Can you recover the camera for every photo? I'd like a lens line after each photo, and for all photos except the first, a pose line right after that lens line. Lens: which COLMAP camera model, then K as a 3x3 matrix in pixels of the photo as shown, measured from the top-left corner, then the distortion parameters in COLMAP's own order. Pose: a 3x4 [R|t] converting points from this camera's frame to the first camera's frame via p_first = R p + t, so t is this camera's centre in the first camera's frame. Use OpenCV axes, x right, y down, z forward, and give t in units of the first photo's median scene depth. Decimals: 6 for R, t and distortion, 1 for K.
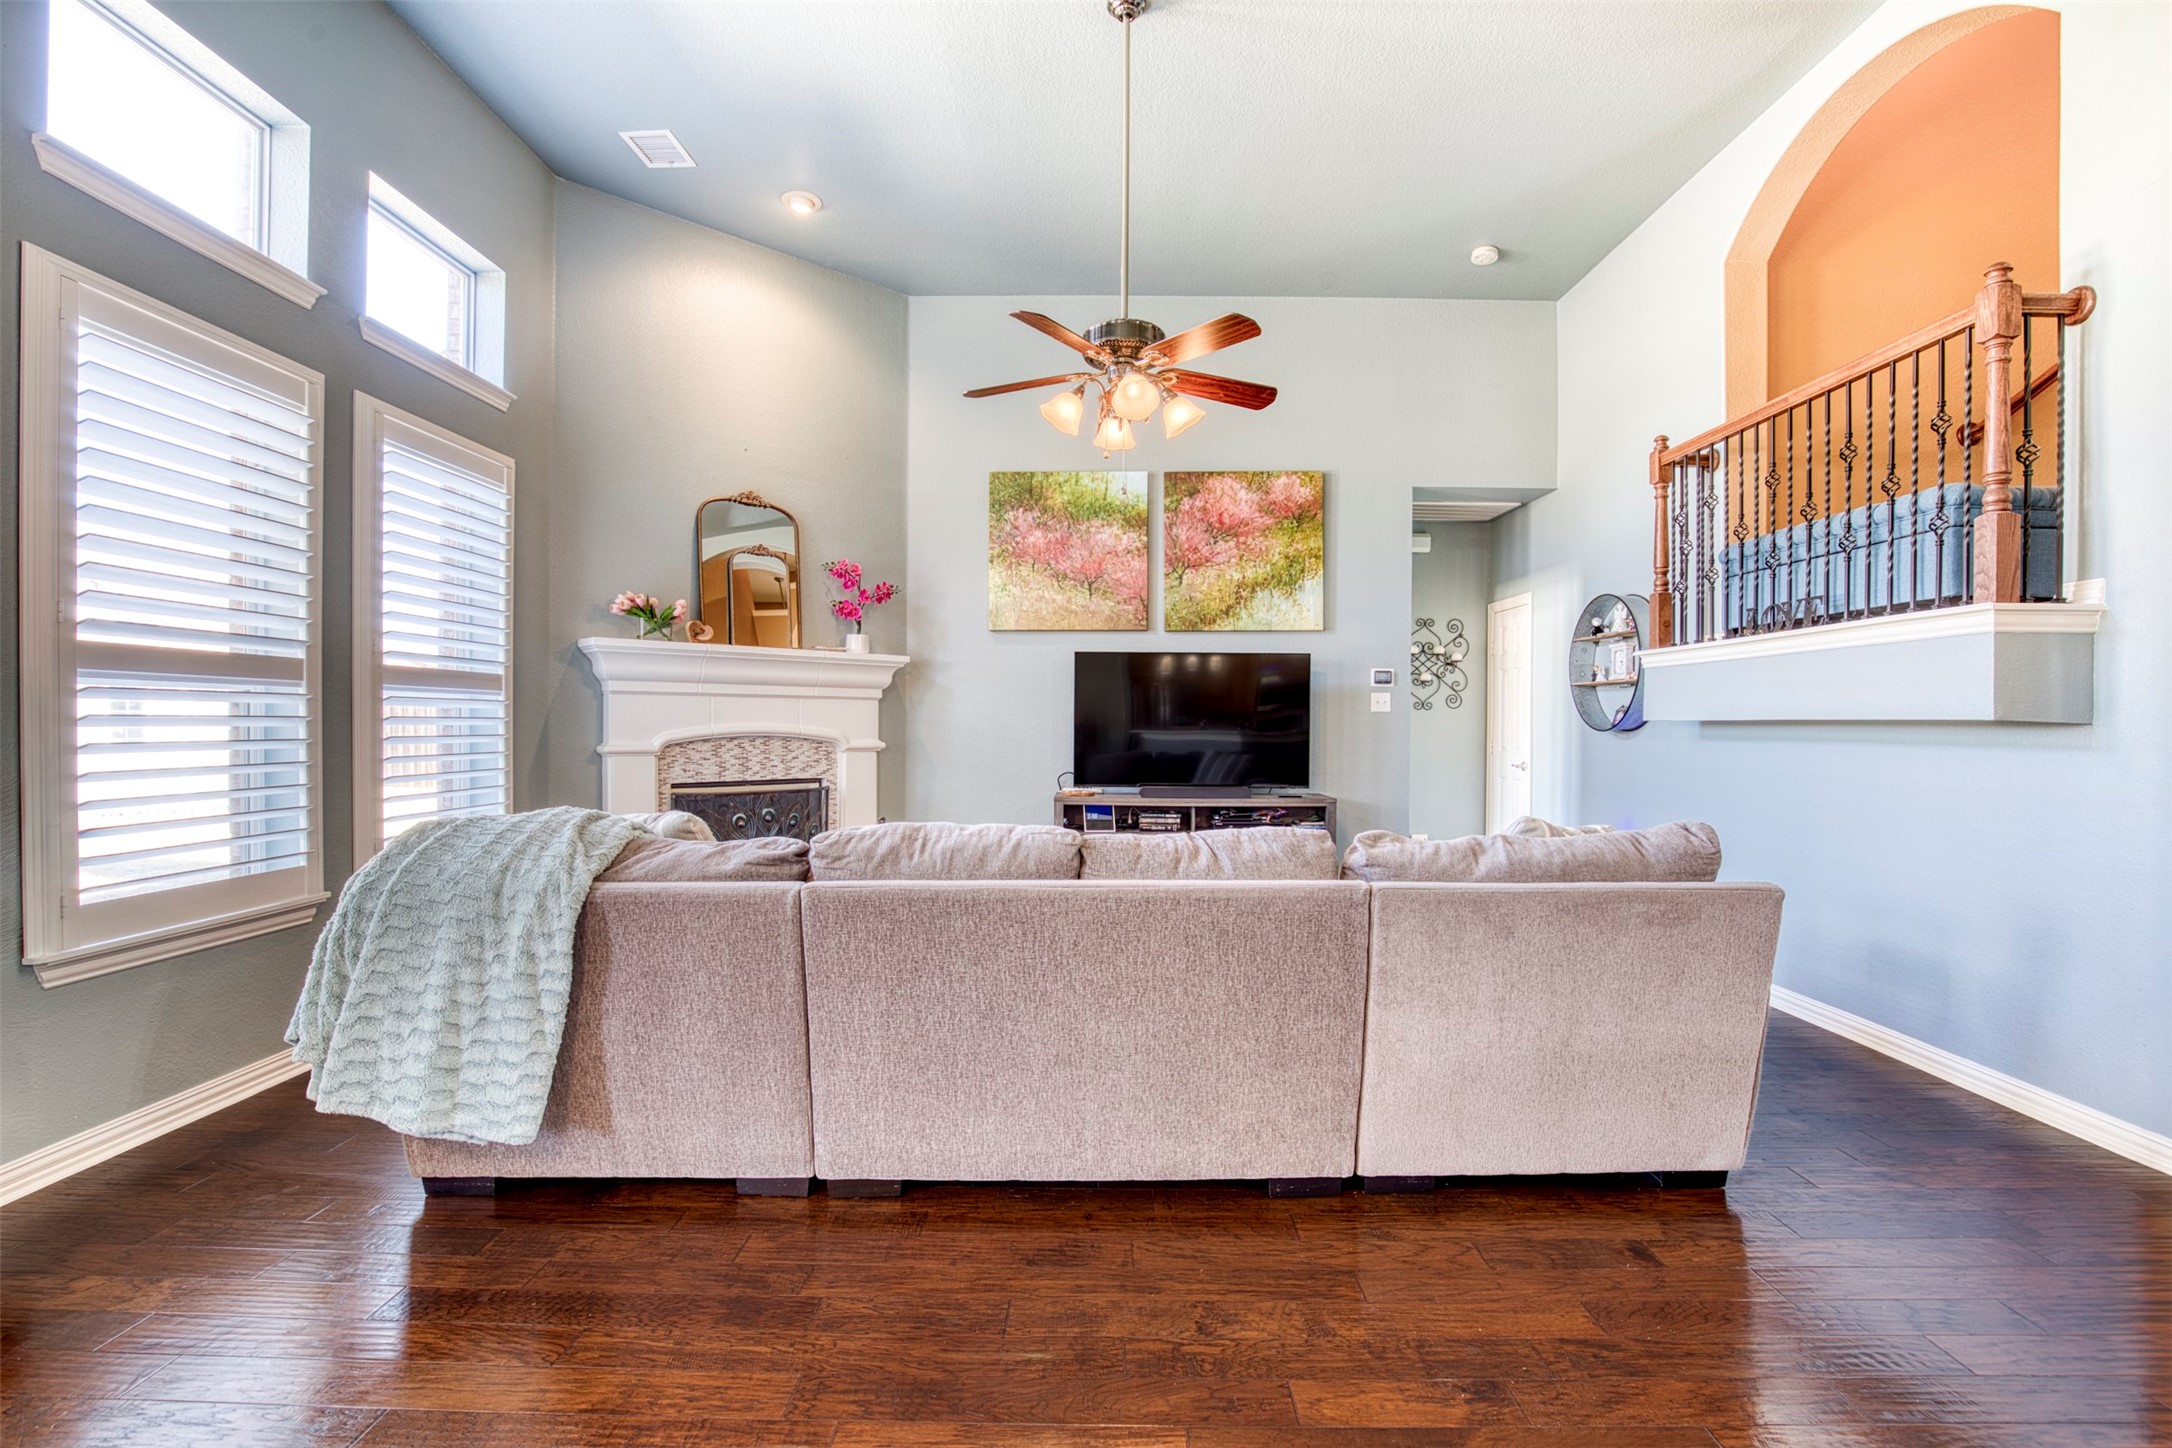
lens RADIAL K [[1002.2, 0, 1086.0], [0, 1002.2, 724.0], [0, 0, 1]] dist [-0.035531, -0.000082]
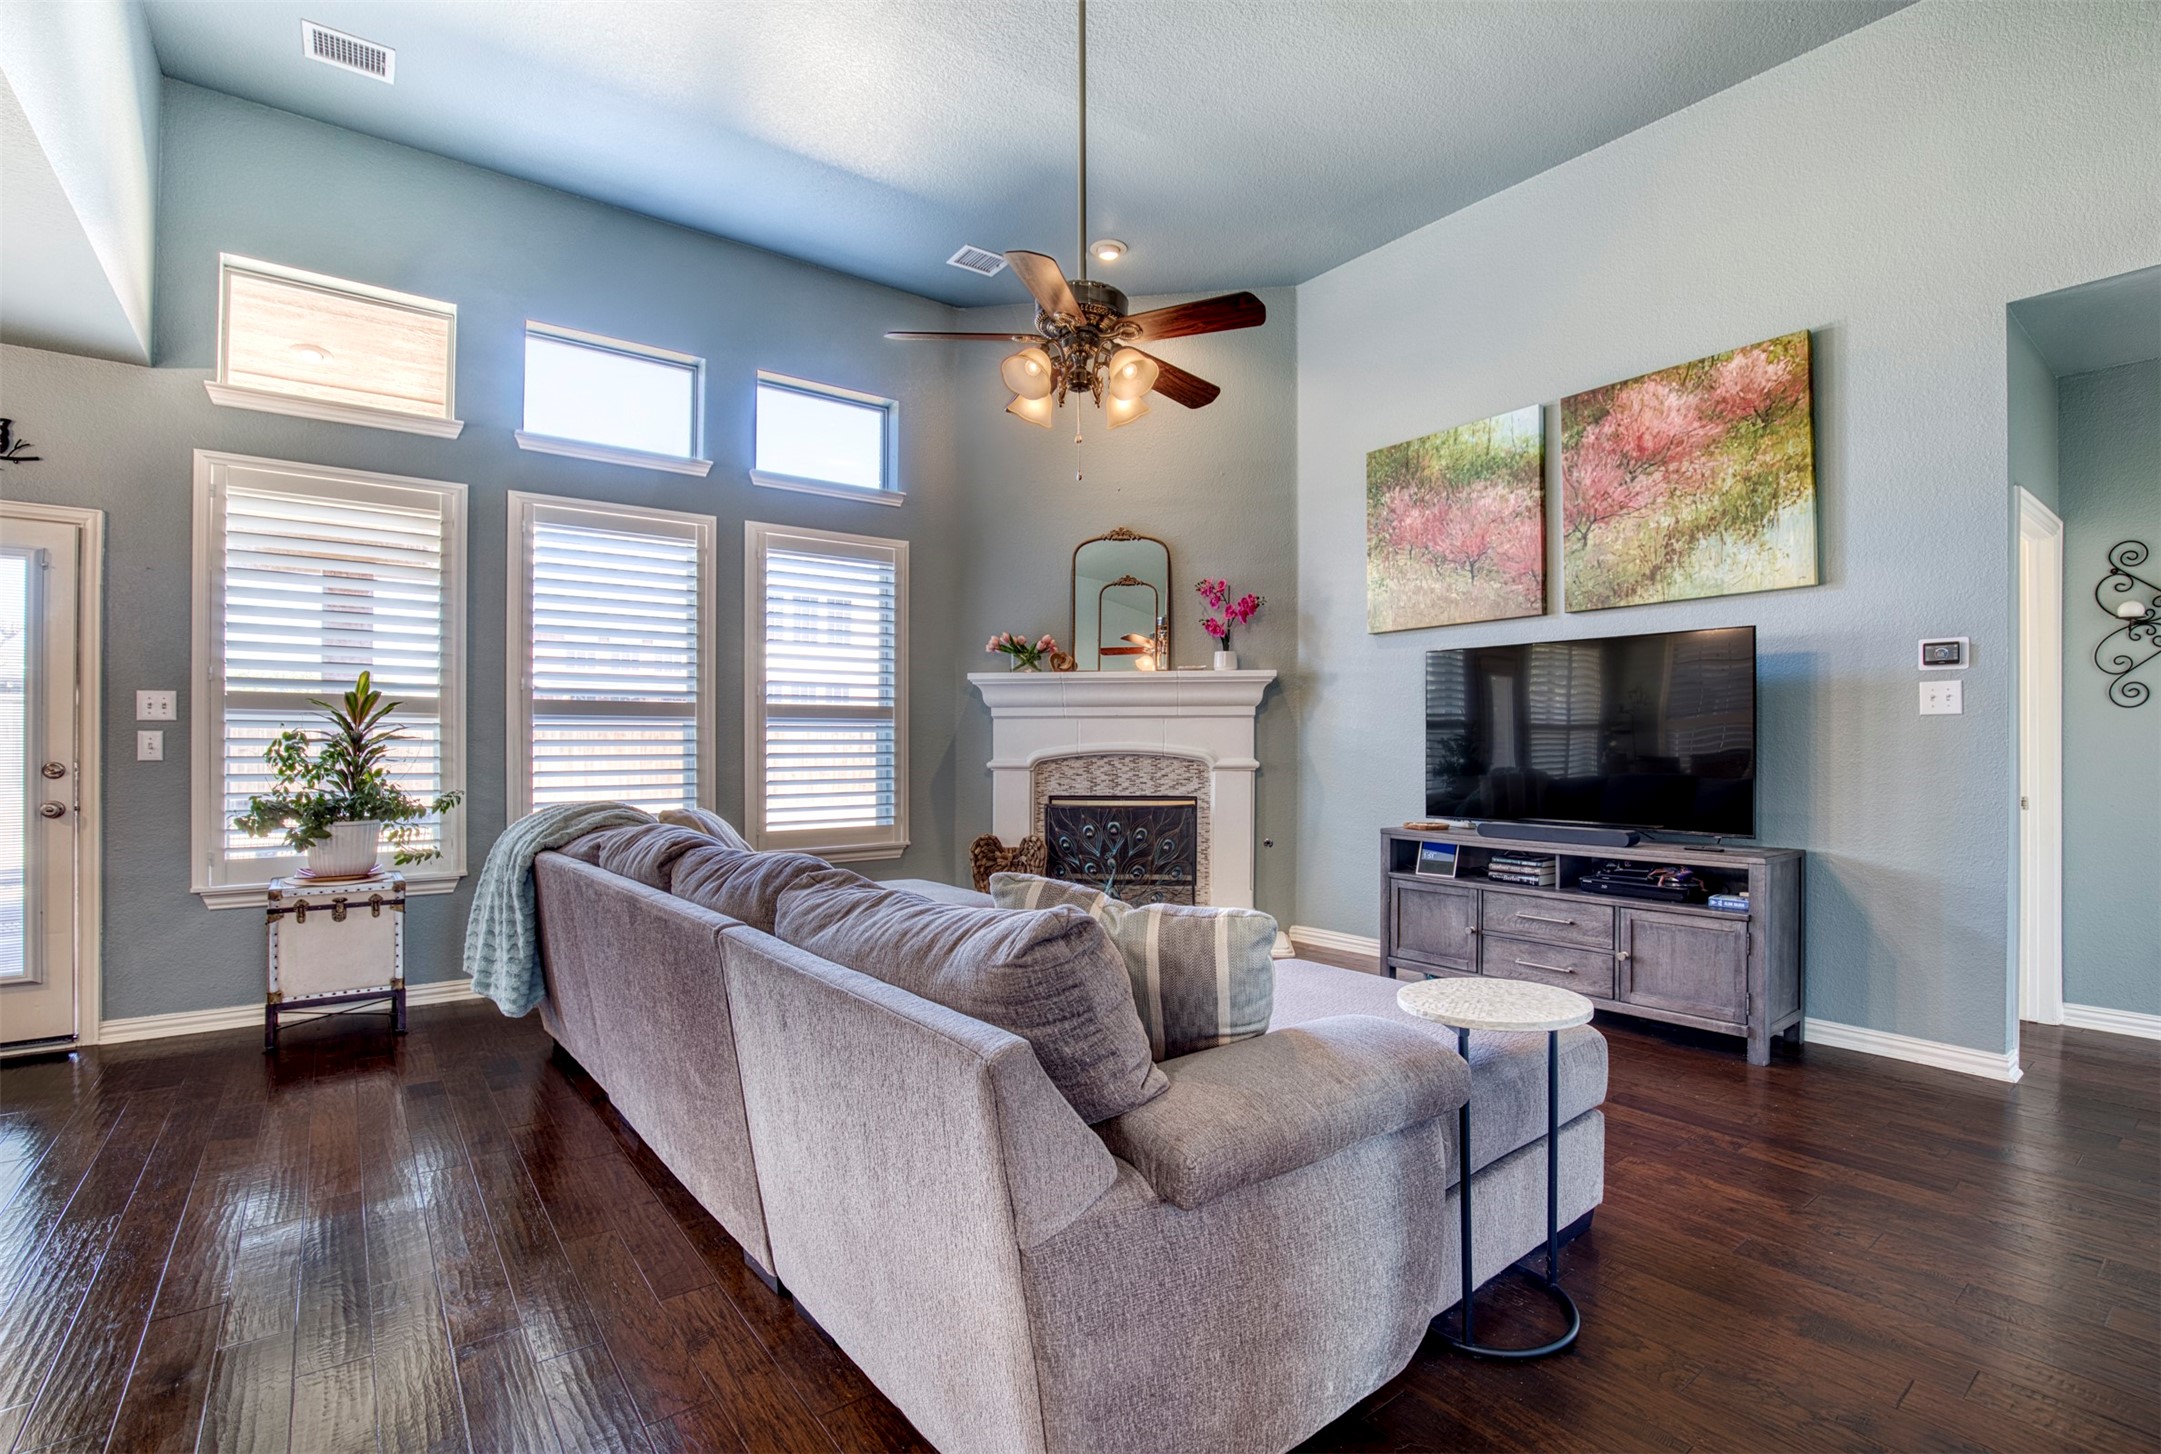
lens RADIAL K [[1001.9, 0, 1080.5], [0, 1001.9, 727.0], [0, 0, 1]] dist [-0.029653, -0.000069]
pose [[0.612219, -0.019026, -0.790460, 0.437480], [0.005346, 0.999787, -0.019924, 0.003538], [0.790670, 0.007972, 0.612190, 0.272053]]
